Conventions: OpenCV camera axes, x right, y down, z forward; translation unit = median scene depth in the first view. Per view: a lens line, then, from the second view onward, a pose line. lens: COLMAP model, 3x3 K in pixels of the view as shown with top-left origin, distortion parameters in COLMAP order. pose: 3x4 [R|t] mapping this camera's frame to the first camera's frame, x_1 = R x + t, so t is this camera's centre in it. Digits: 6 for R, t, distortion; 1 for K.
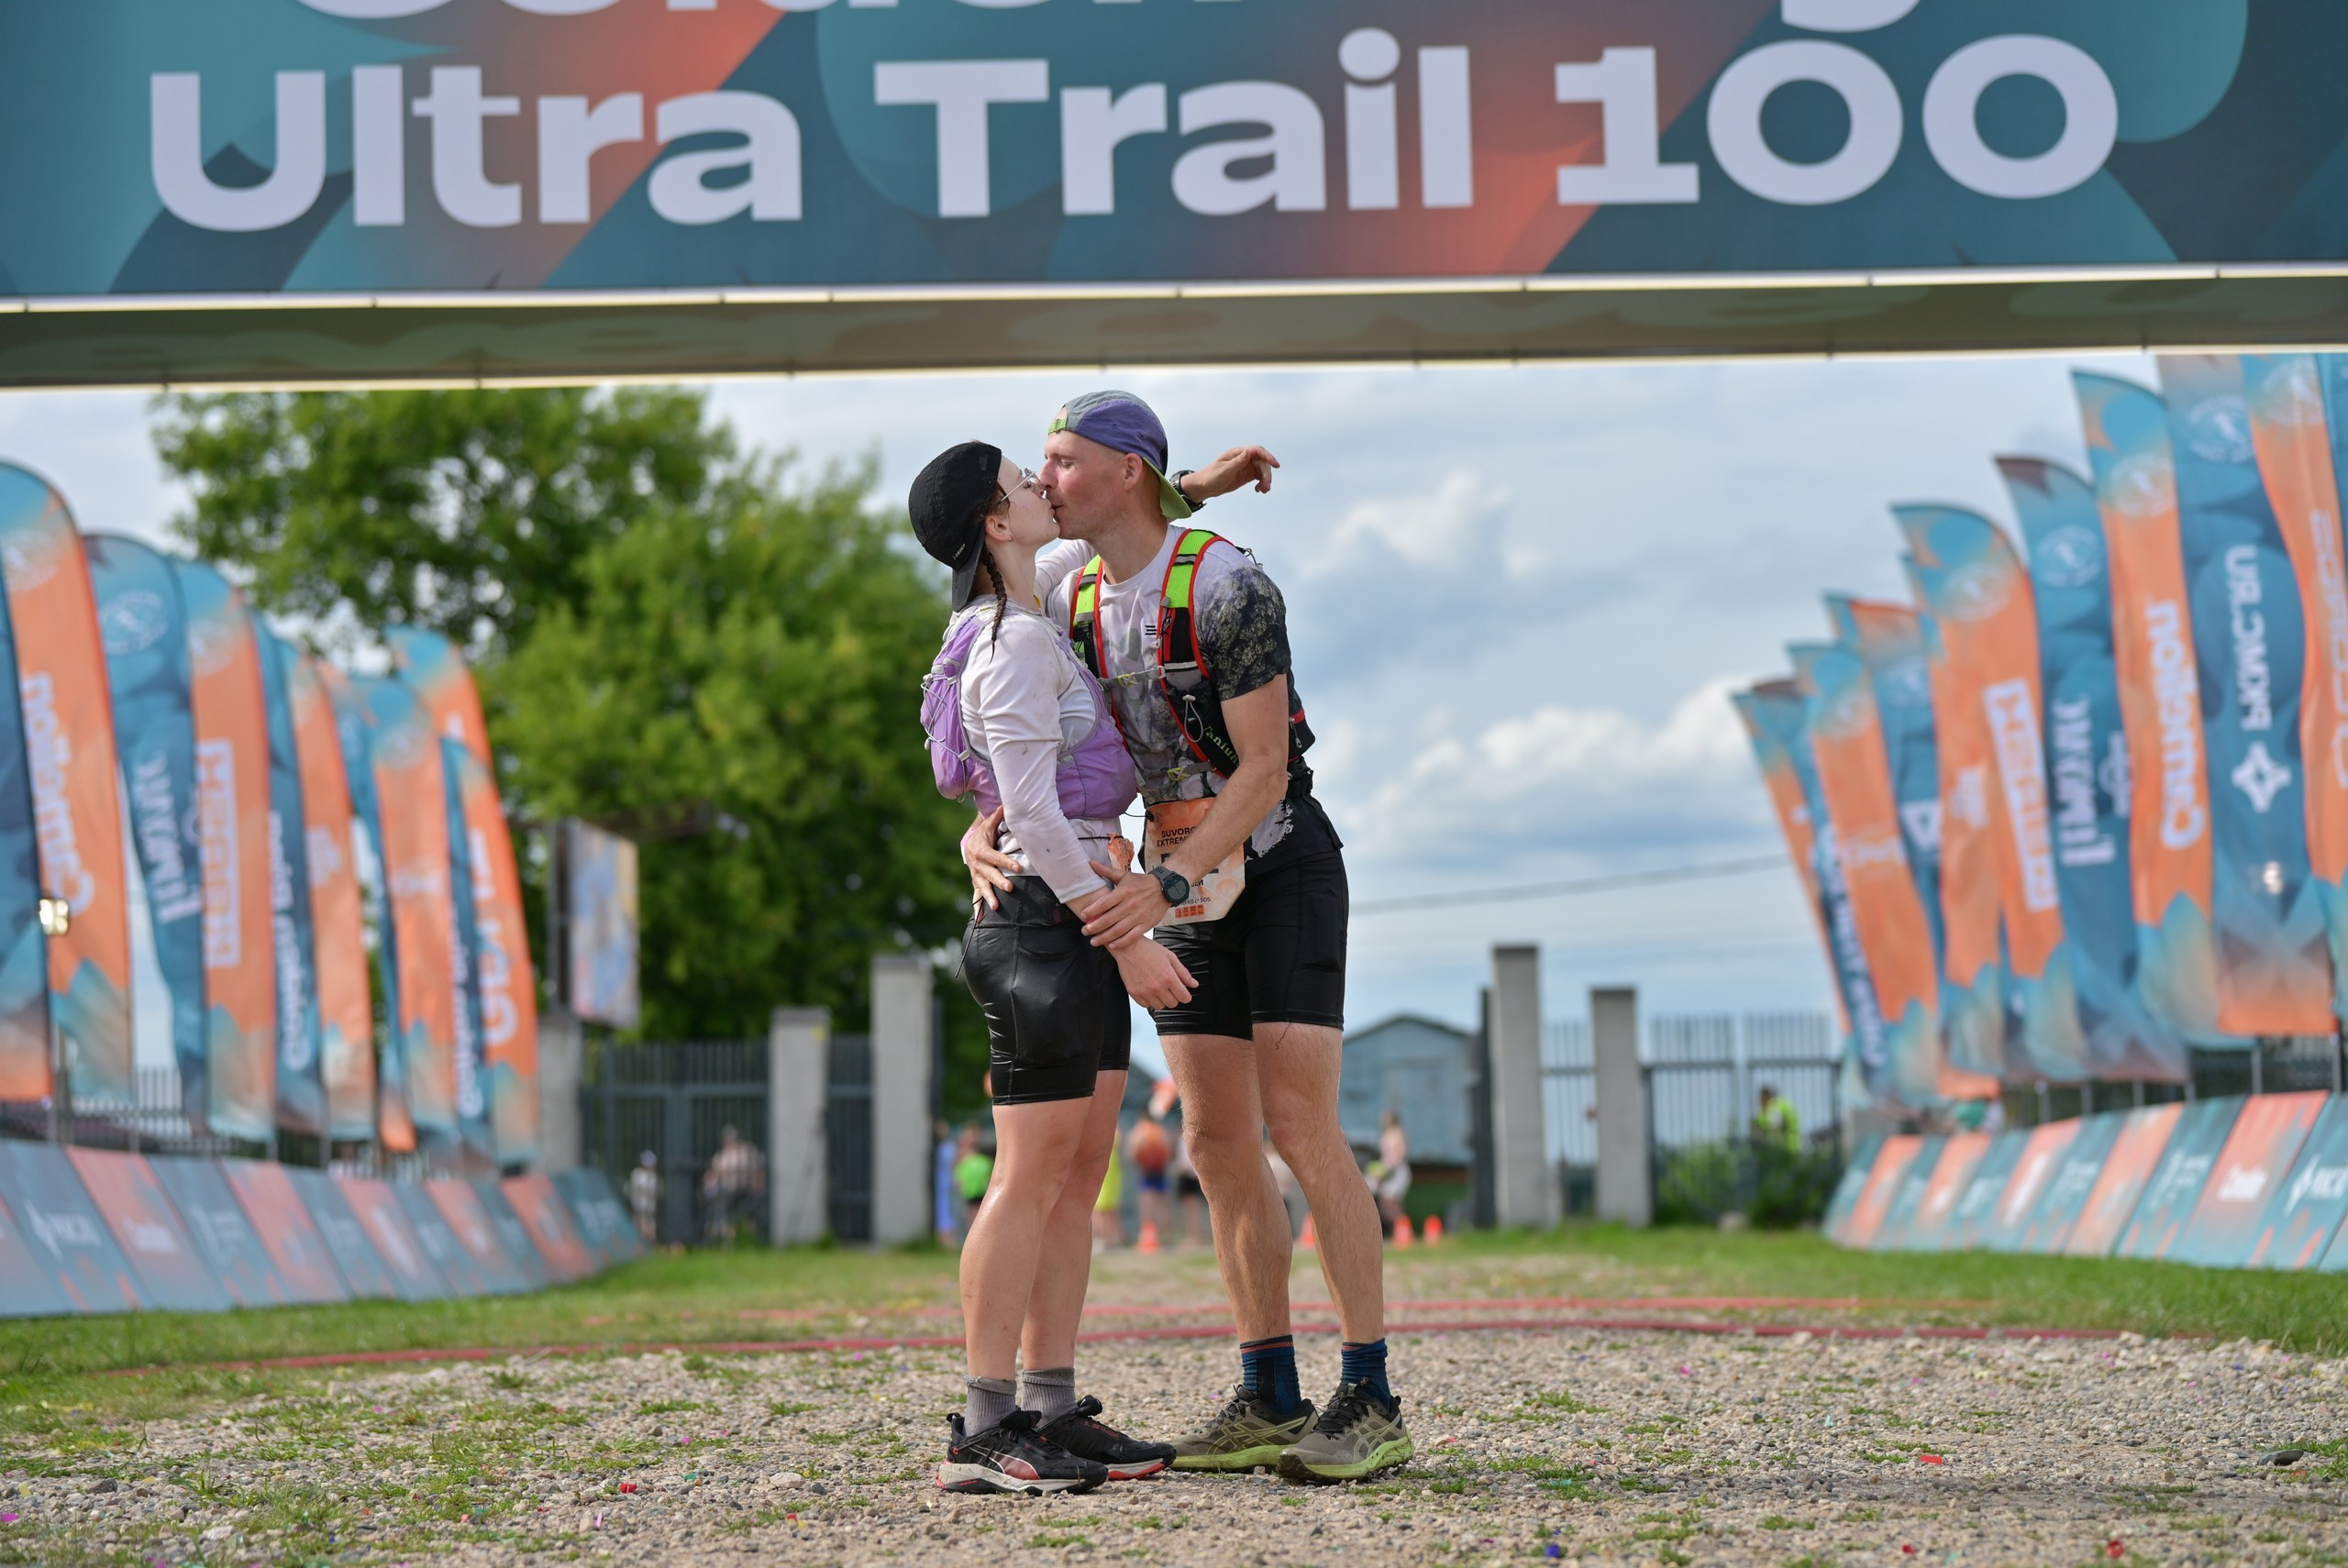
lens RADIAL K [[5317.7, 0, 1174.0], [0, 5317.7, 784.0], [0, 0, 1]] dist [-0.144036, 0.320970]
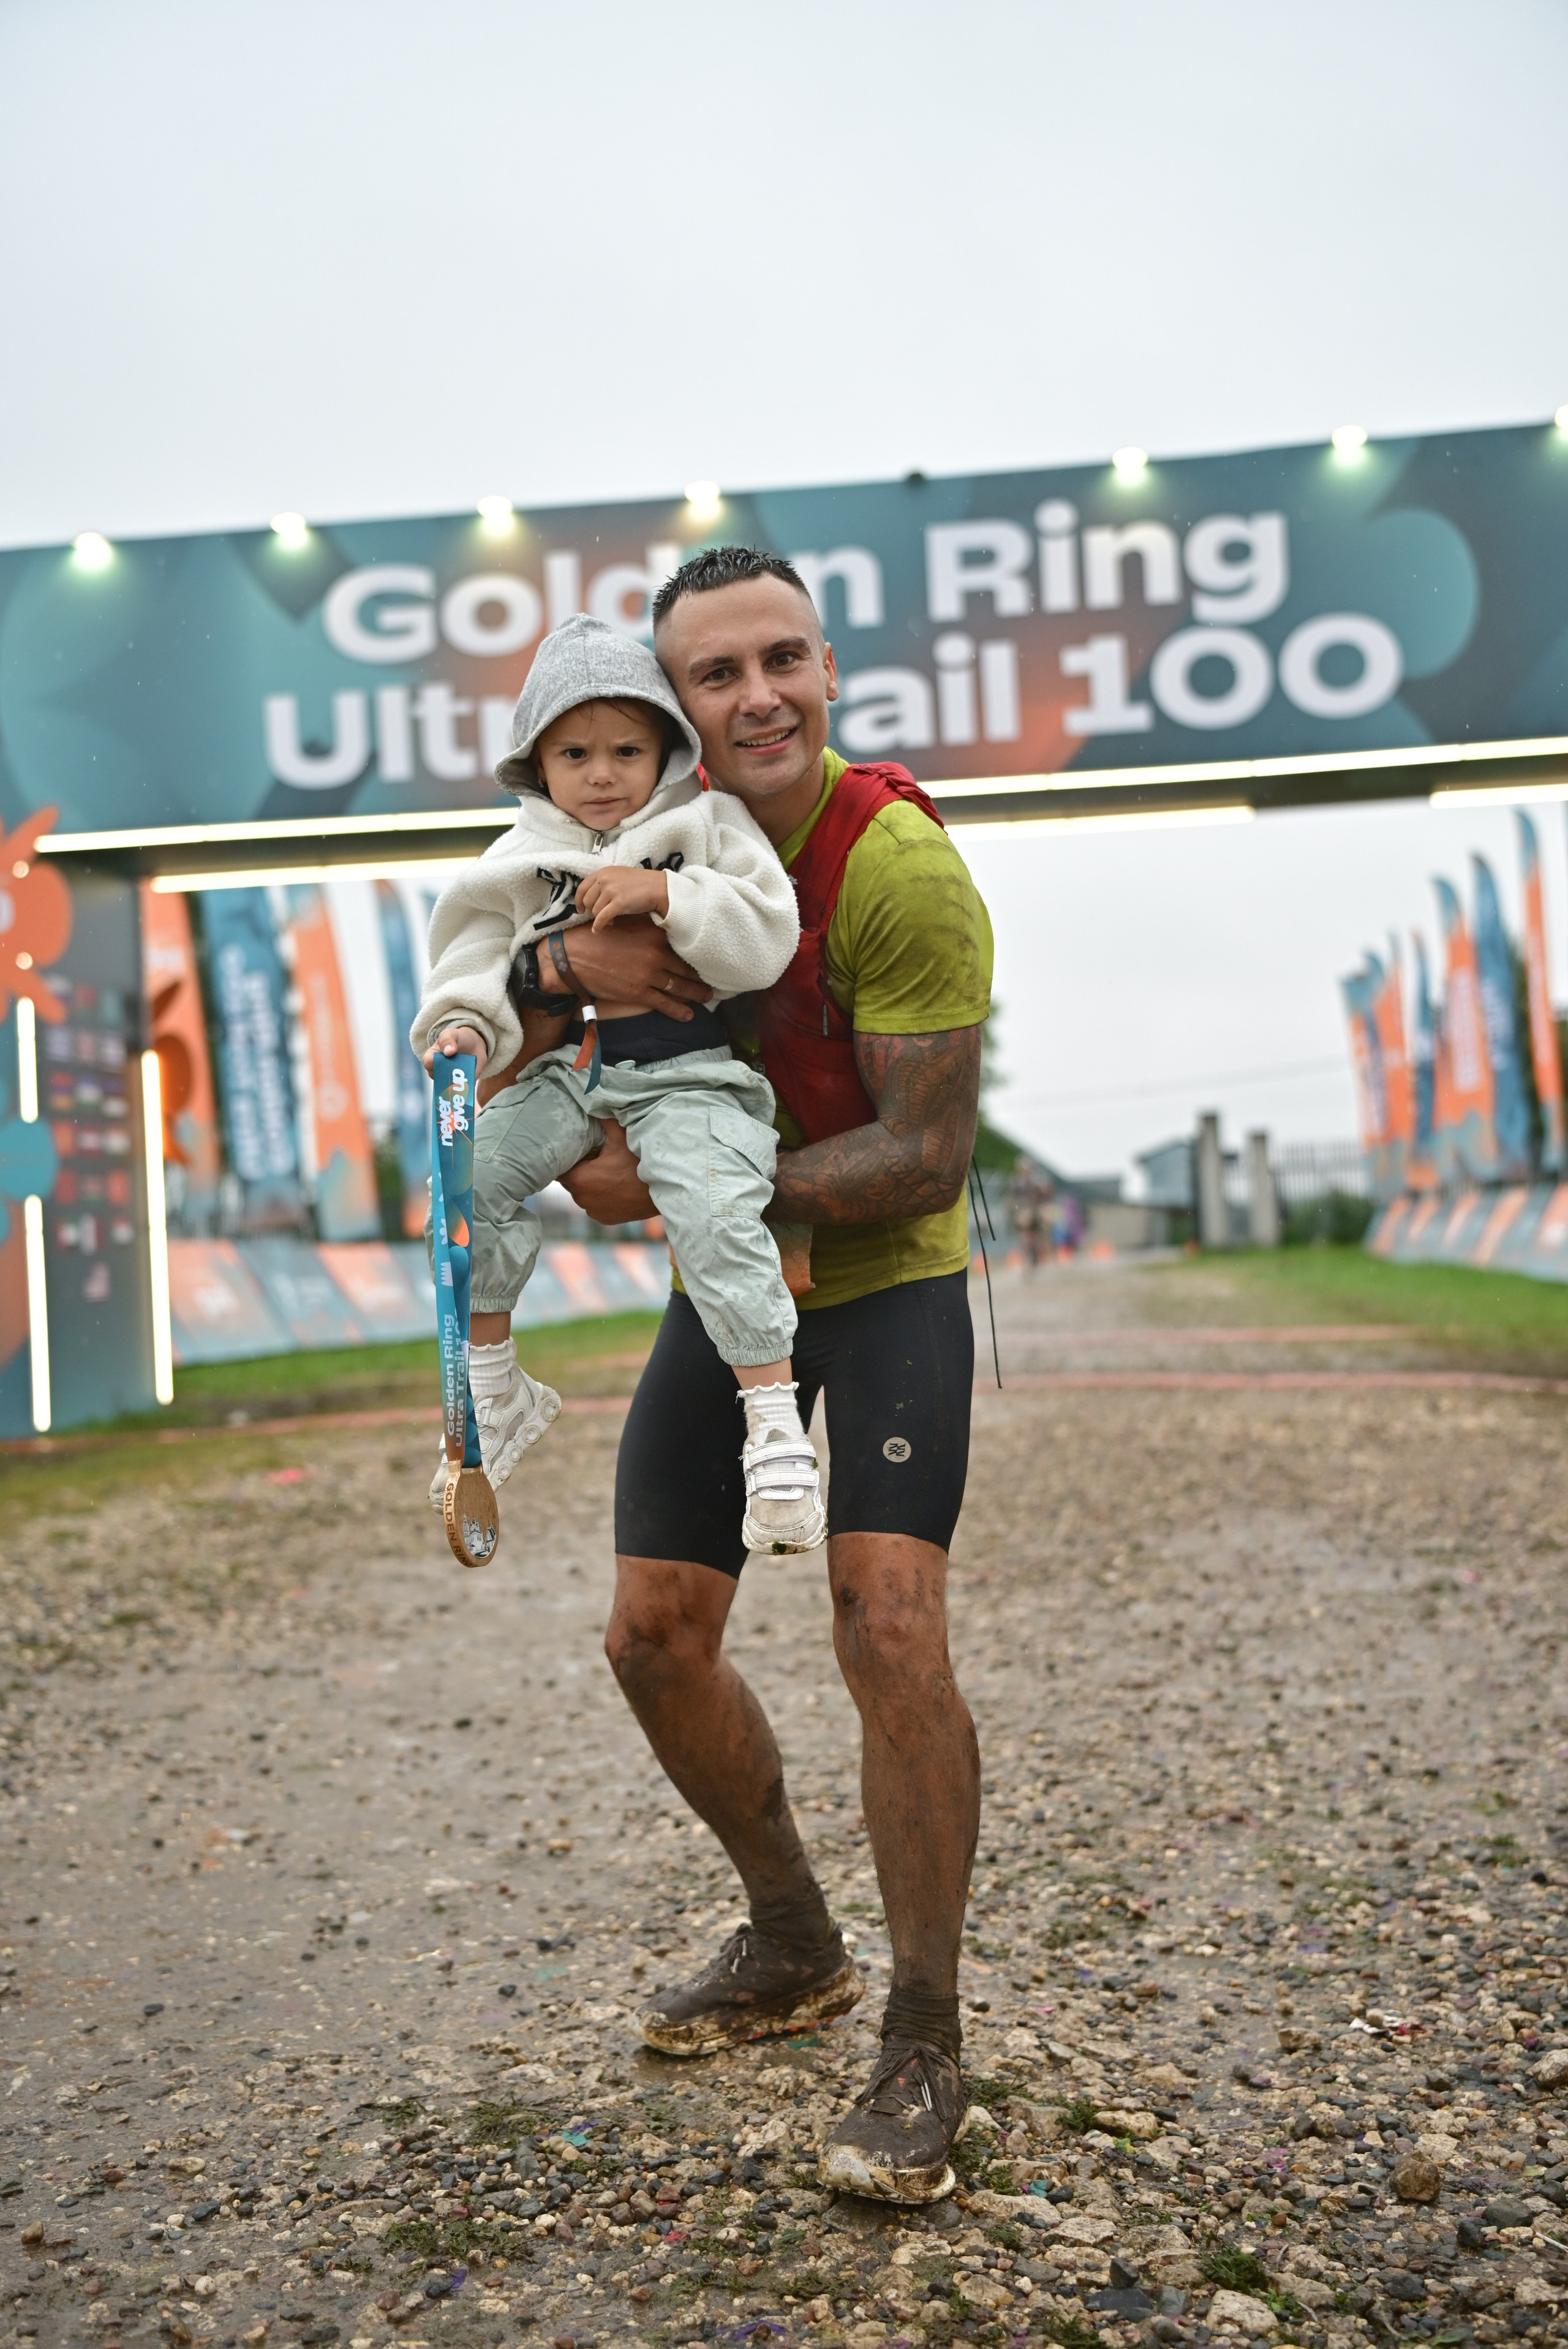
lens RADIAL K [[2472.0, 0, 787.6], [0, 2472.0, 1126.3], [0, 0, 1]] dist [-0.002920, -0.013473]
pose [[0.992763, -0.033649, -0.115283, 0.070480], [0.037827, 0.998697, 0.034245, -0.012918], [0.113981, -0.038358, 0.992742, 0.190154]]
